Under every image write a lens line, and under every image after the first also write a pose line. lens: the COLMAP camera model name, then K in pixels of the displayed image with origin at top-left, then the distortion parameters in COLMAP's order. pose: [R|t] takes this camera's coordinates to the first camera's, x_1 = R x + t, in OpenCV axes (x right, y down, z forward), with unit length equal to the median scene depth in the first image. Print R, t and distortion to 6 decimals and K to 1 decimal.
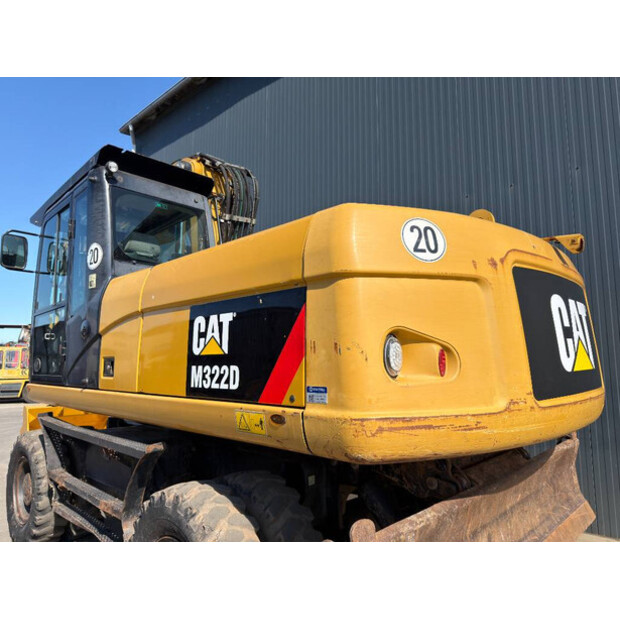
lens RADIAL K [[427.0, 0, 310.6], [0, 427.0, 319.7], [0, 0, 1]] dist [0.062794, -0.043755]
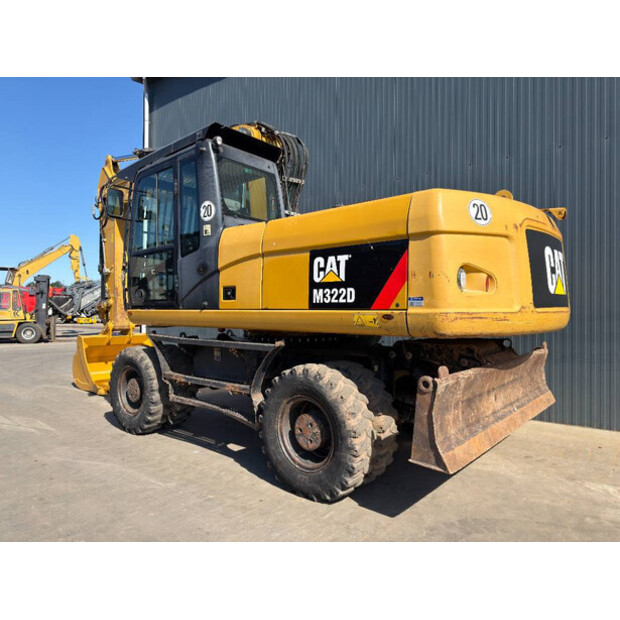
lens RADIAL K [[427.0, 0, 310.1], [0, 427.0, 313.2], [0, 0, 1]] dist [0.062794, -0.043755]
pose [[0.997744, 0.011363, 0.066167, -0.394912], [-0.018049, 0.994688, 0.101343, 0.038615], [-0.064664, -0.102308, 0.992649, -0.534927]]
